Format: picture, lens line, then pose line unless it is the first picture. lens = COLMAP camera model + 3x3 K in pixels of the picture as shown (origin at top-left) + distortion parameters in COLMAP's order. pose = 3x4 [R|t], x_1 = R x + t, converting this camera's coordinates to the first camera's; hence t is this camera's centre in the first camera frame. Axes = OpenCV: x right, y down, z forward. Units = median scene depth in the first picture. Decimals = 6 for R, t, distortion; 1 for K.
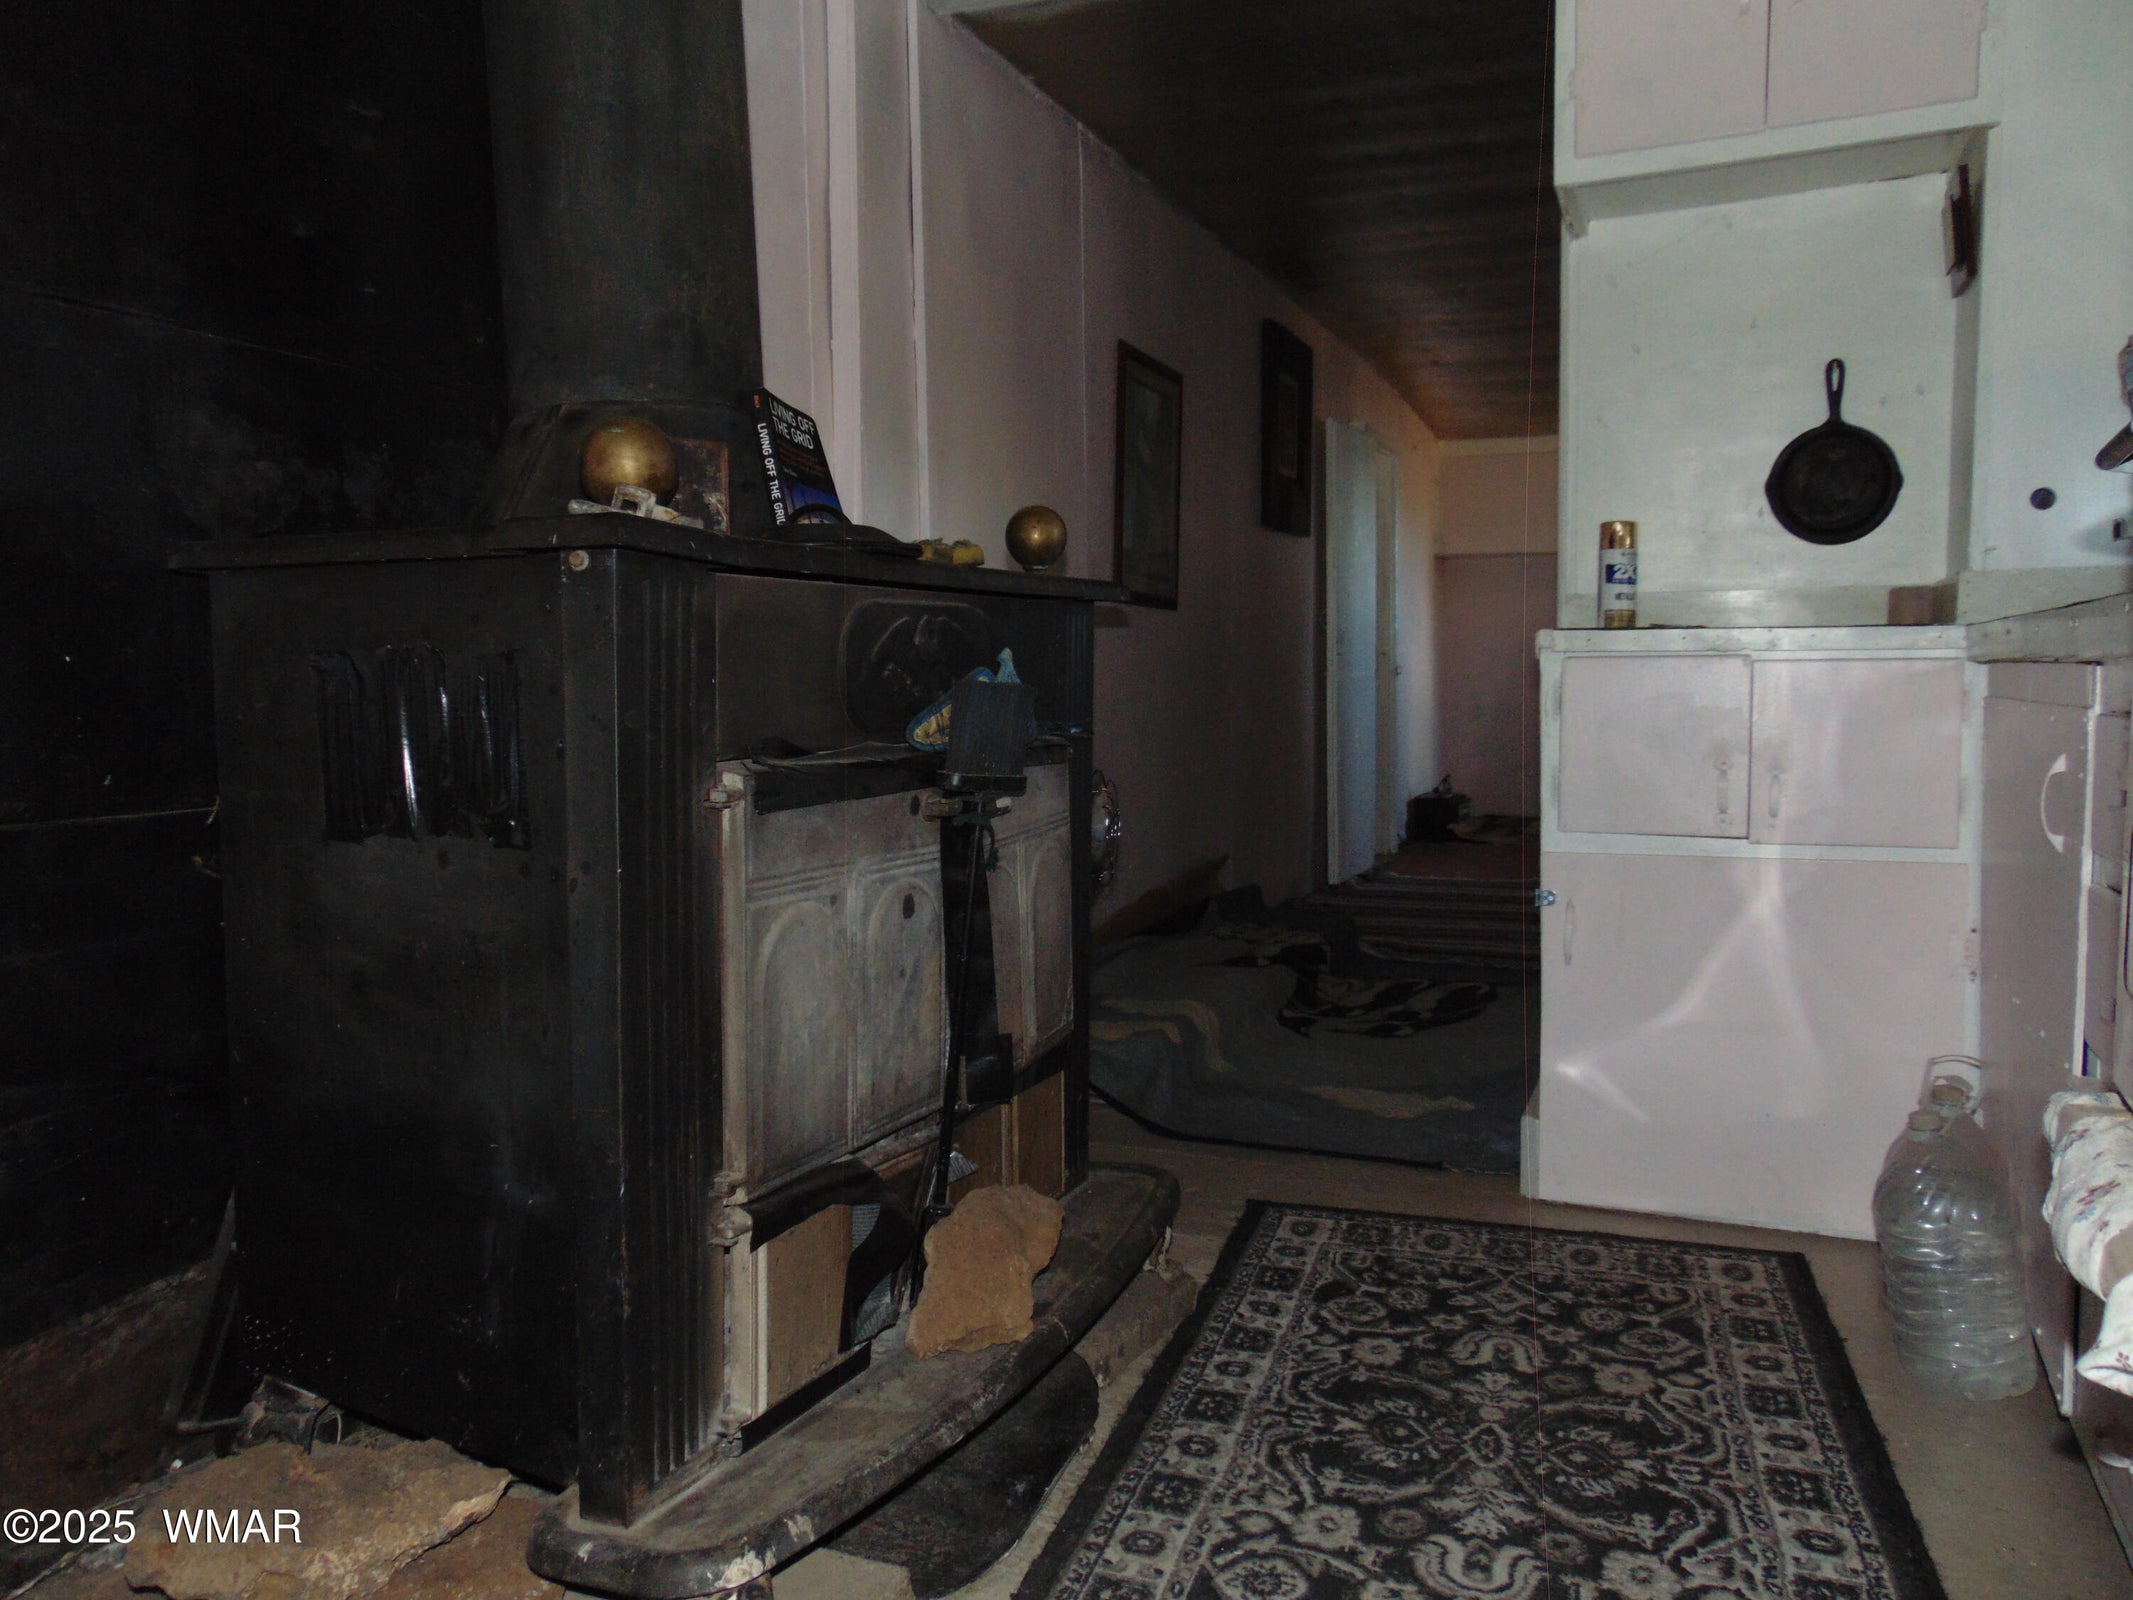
lens RADIAL K [[1632.8, 0, 1066.5], [0, 1632.8, 800.0], [0, 0, 1]] dist [-0.009679, 0.062565]
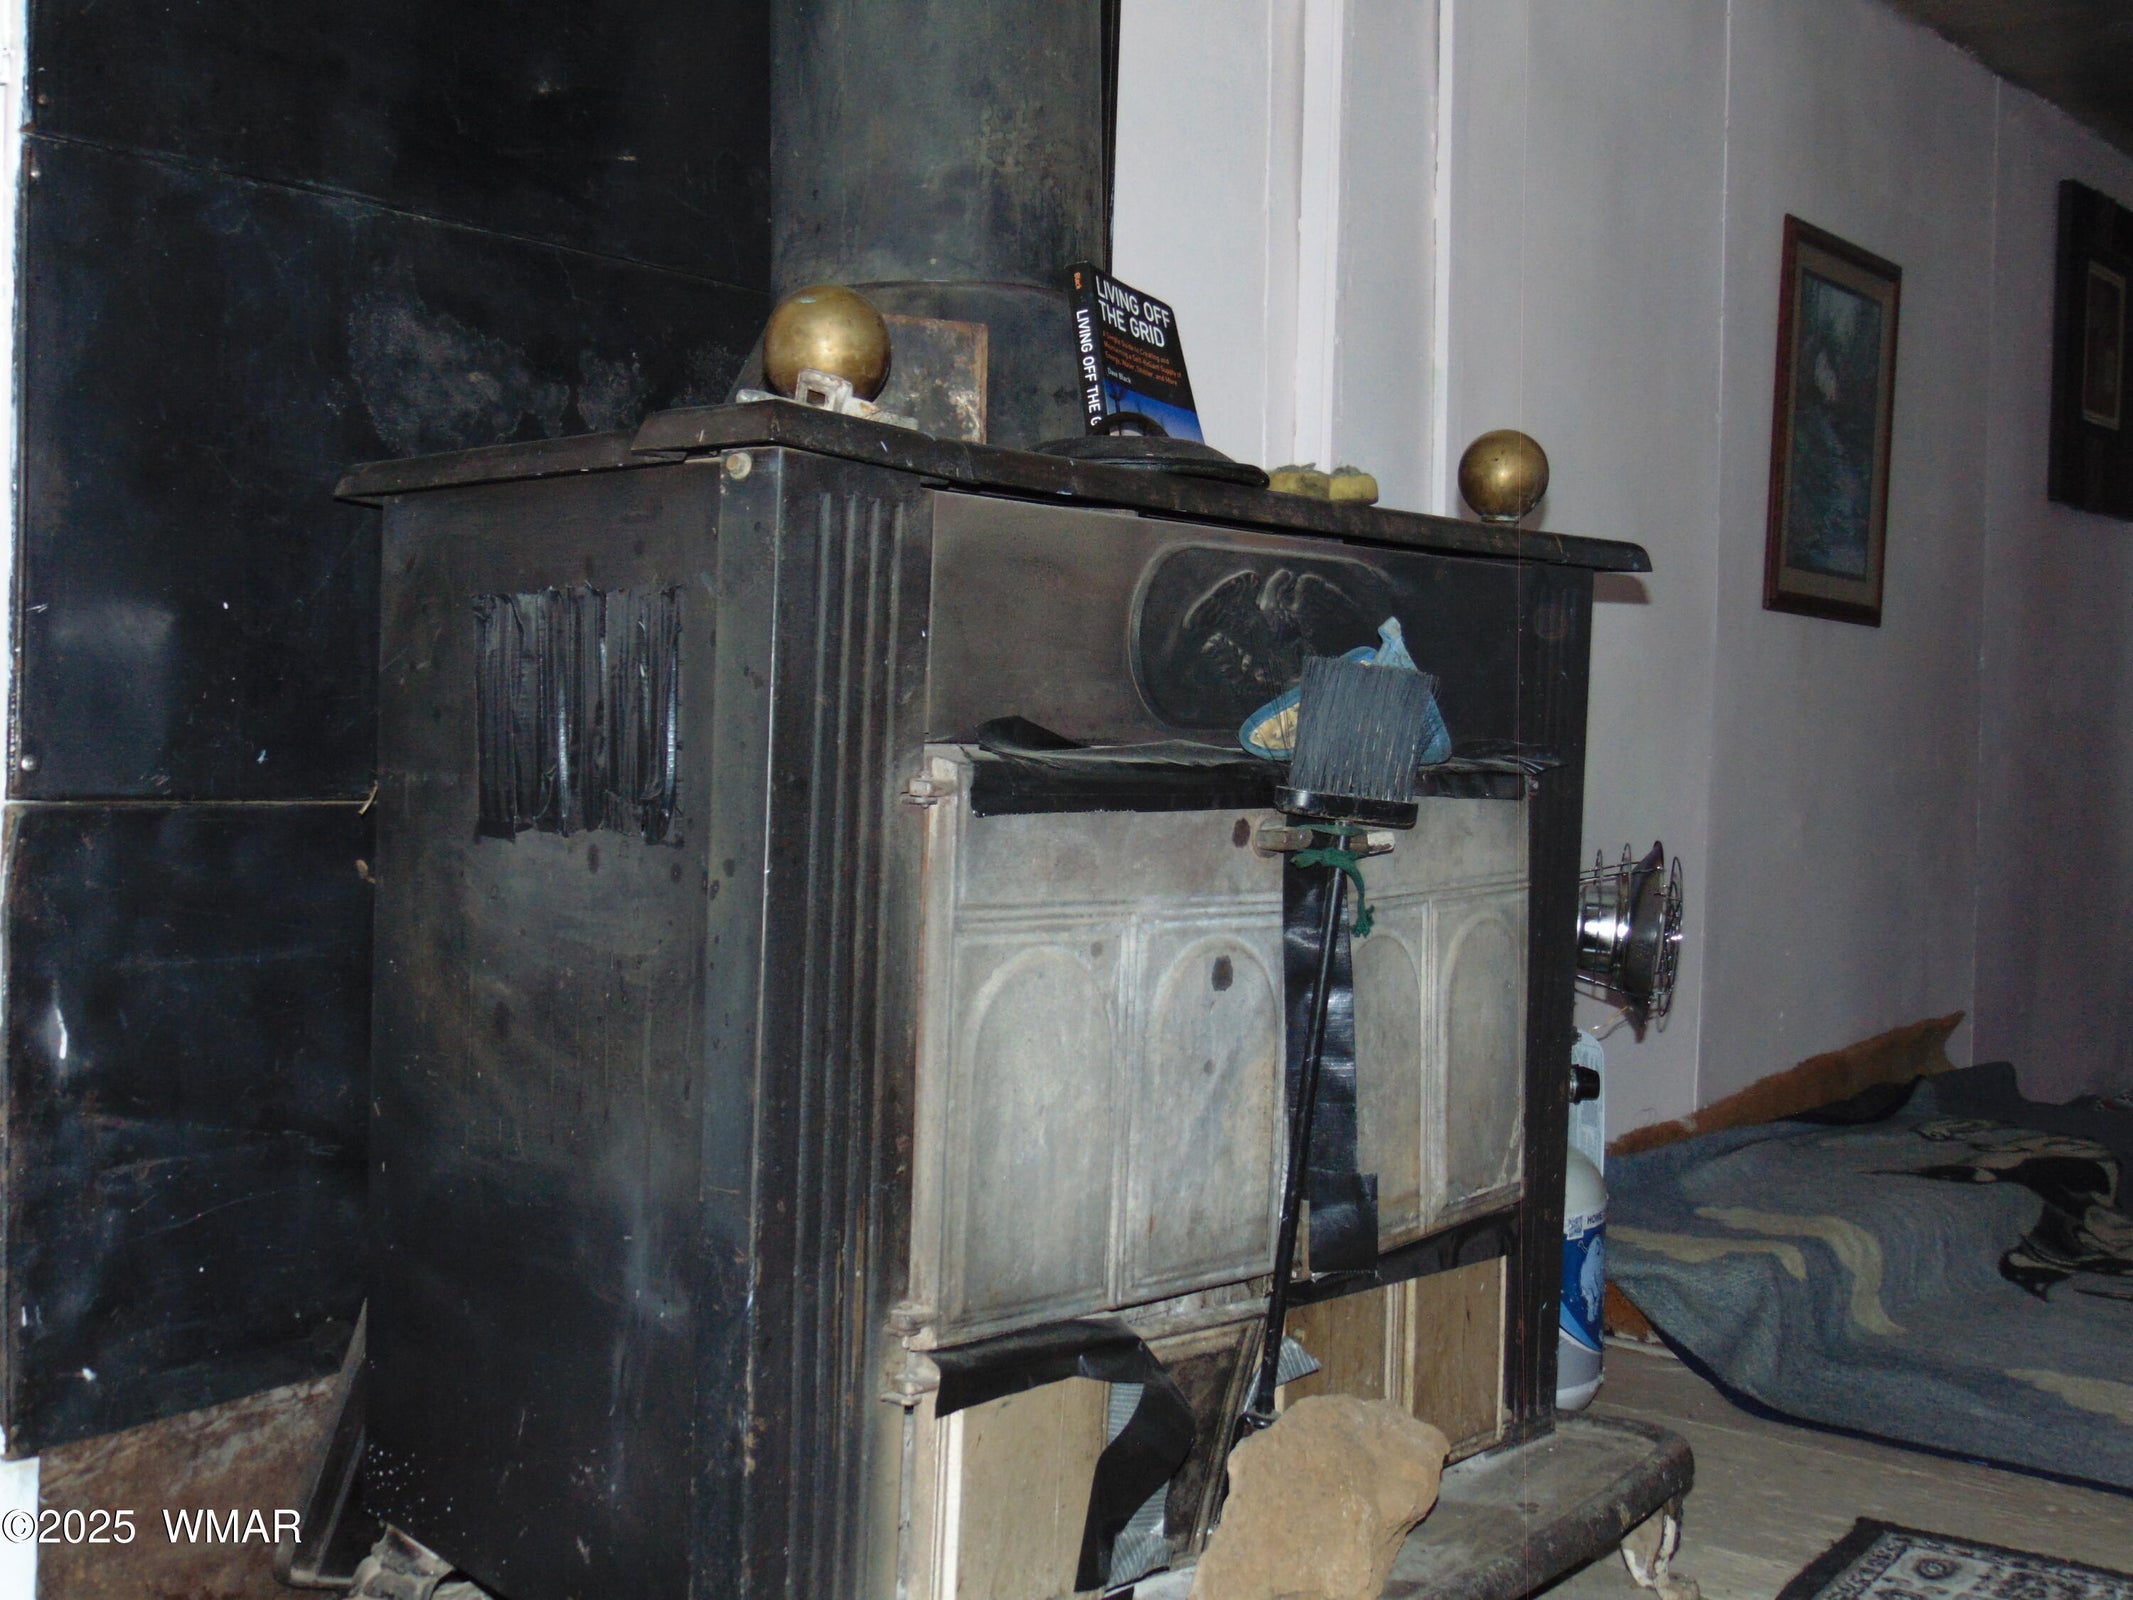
lens RADIAL K [[2414.5, 0, 1066.5], [0, 2414.5, 800.0], [0, 0, 1]] dist [0.021132, 0.002756]
pose [[0.951579, 0.035768, -0.305318, 0.156519], [-0.052948, 0.997435, -0.048173, 0.044316], [0.302811, 0.062006, 0.951031, -0.020836]]
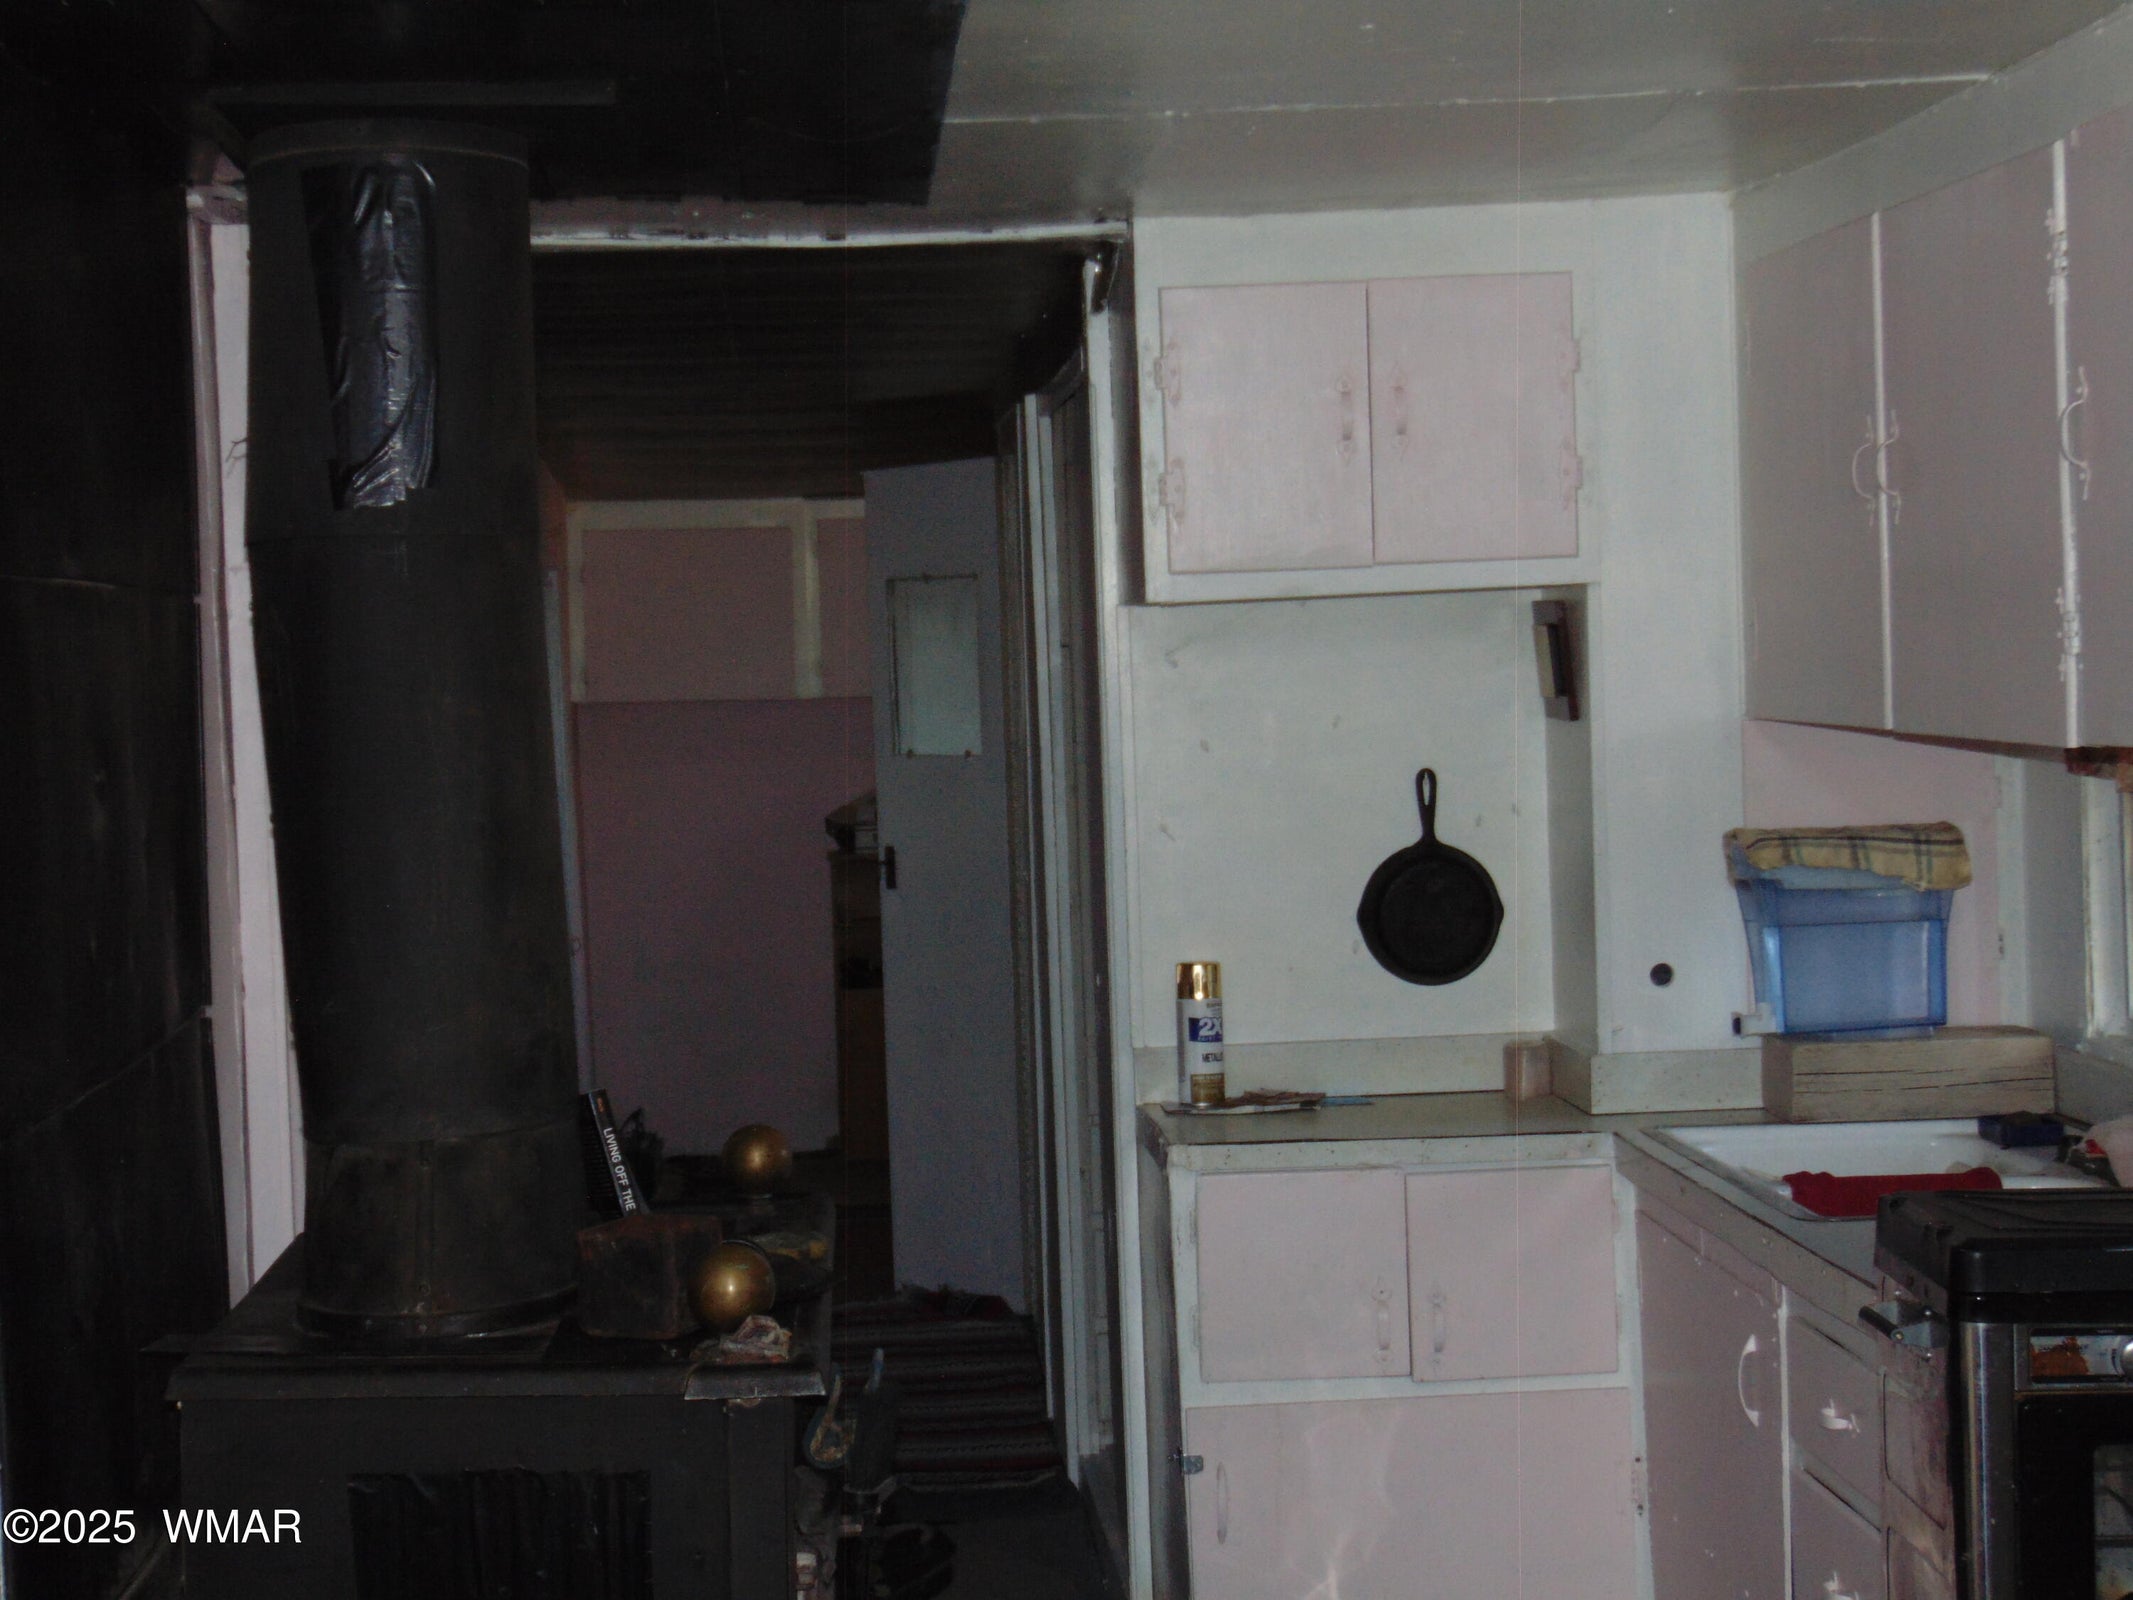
lens RADIAL K [[3689.5, 0, 1066.5], [0, 3689.5, 800.0], [0, 0, 1]] dist [-0.001660, -0.009208]
pose [[0.900502, -0.038221, 0.433169, -0.930343], [0.058968, 0.997662, -0.034559, -0.356393], [-0.430835, 0.056663, 0.900650, -1.125152]]
